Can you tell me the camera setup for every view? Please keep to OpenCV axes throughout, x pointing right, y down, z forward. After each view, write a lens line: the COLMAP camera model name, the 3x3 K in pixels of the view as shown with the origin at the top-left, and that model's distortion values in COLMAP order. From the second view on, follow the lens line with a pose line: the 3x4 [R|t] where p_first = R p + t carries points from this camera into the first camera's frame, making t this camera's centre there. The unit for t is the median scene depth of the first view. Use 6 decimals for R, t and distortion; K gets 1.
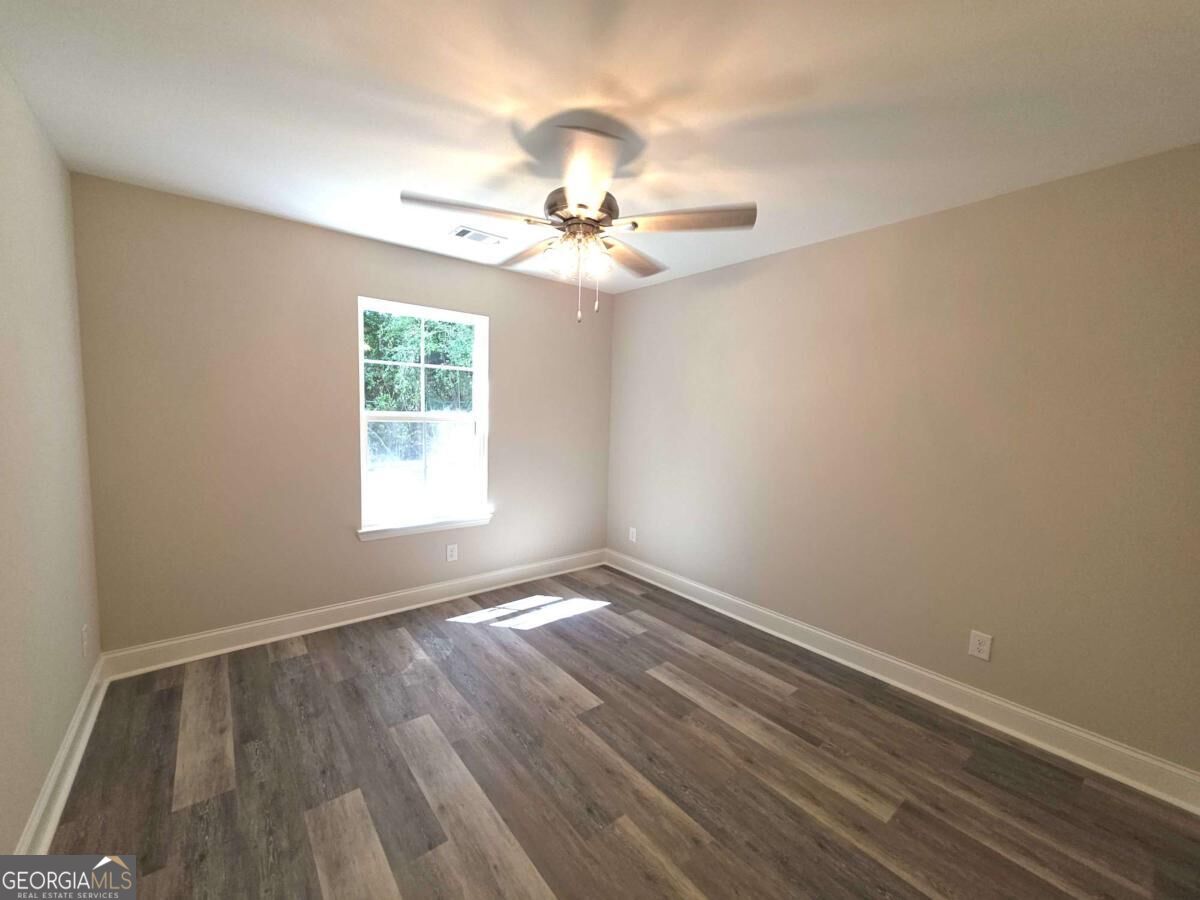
lens RADIAL K [[478.1, 0, 599.1], [0, 478.1, 450.8], [0, 0, 1]] dist [0.001208, 0.000176]
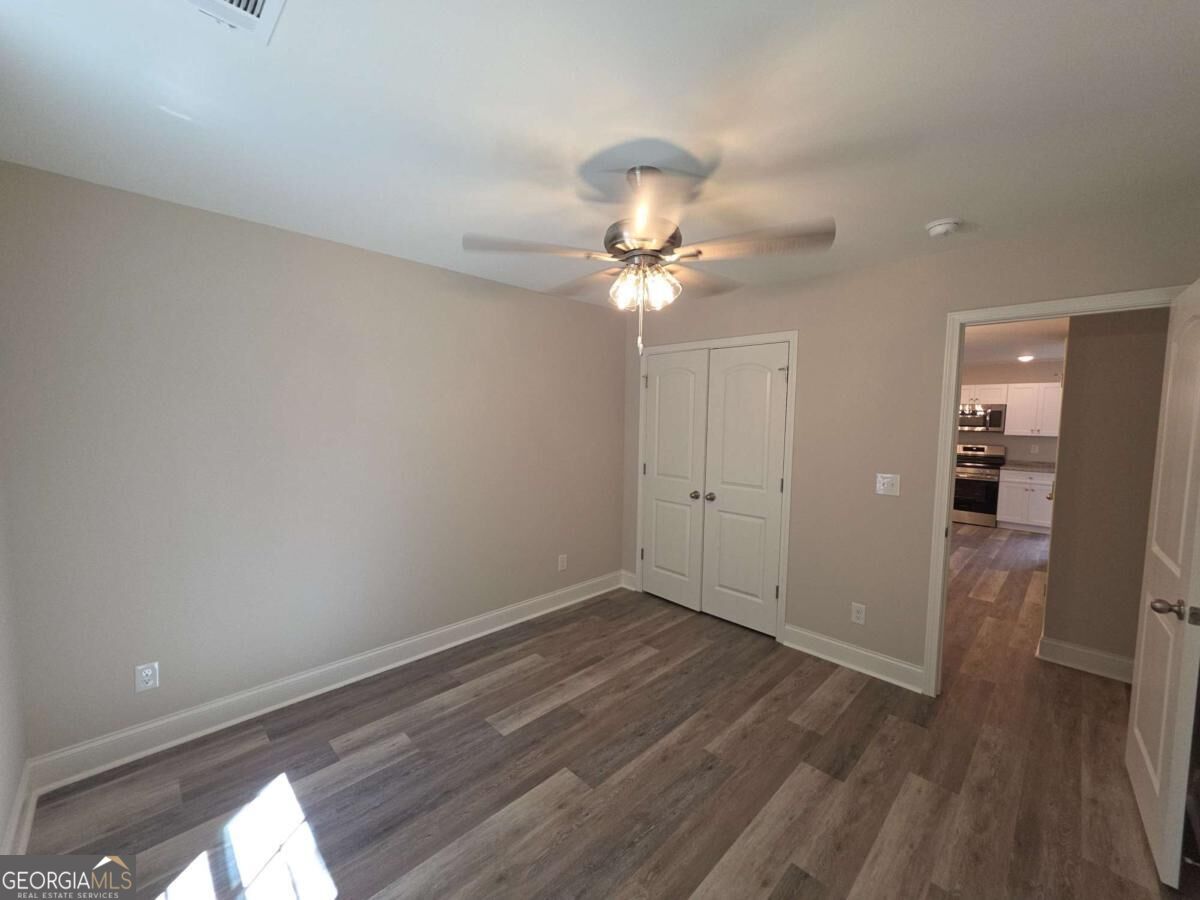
lens RADIAL K [[478.1, 0, 599.1], [0, 478.1, 450.8], [0, 0, 1]] dist [0.001208, 0.000176]
pose [[-0.102889, -0.101527, 0.989498, -0.890145], [0.068364, 0.991703, 0.108862, -0.168919], [-0.992341, 0.078846, -0.095094, 1.054121]]
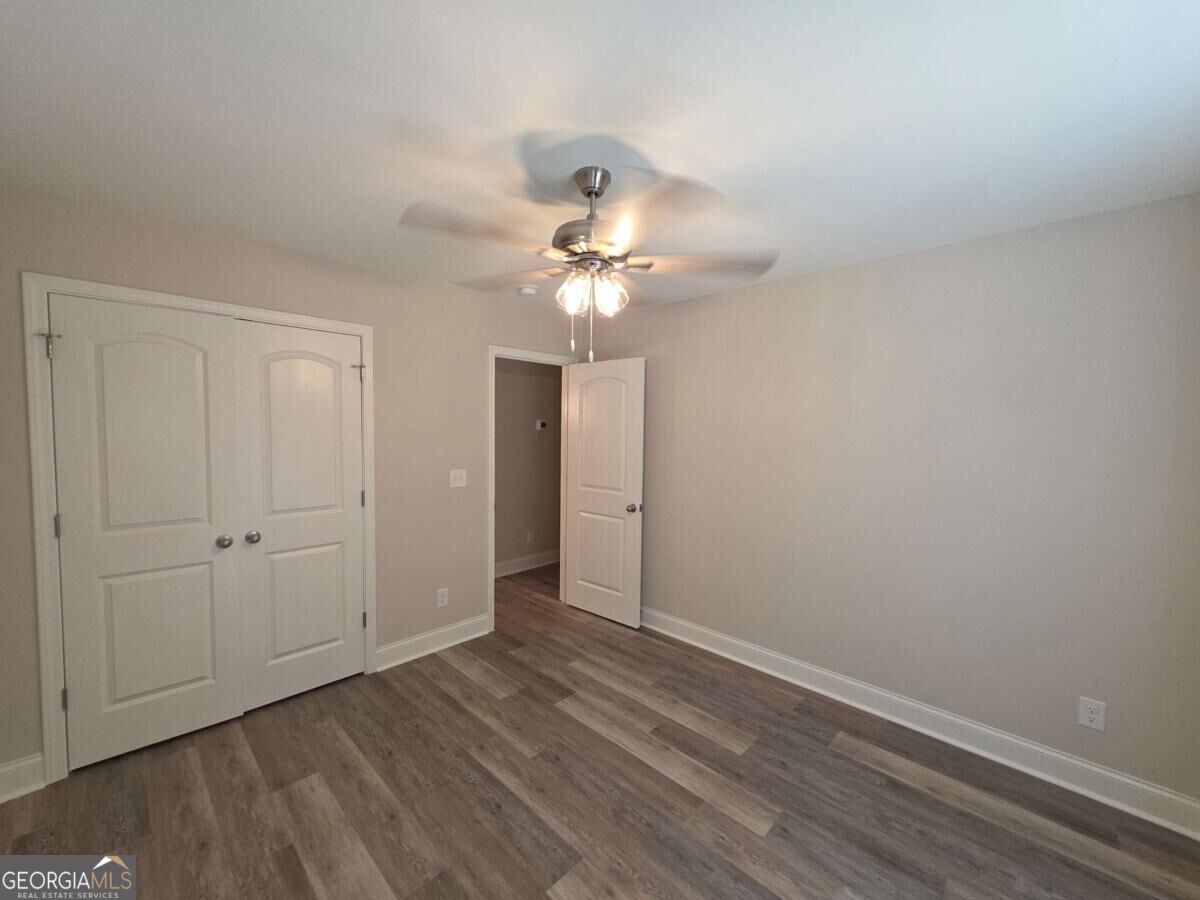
lens RADIAL K [[478.1, 0, 599.1], [0, 478.1, 450.8], [0, 0, 1]] dist [0.001208, 0.000176]
pose [[-0.991727, -0.034674, -0.123593, 0.044948], [-0.051081, 0.989911, 0.132165, -0.197865], [0.117763, 0.137385, -0.983492, 1.715206]]
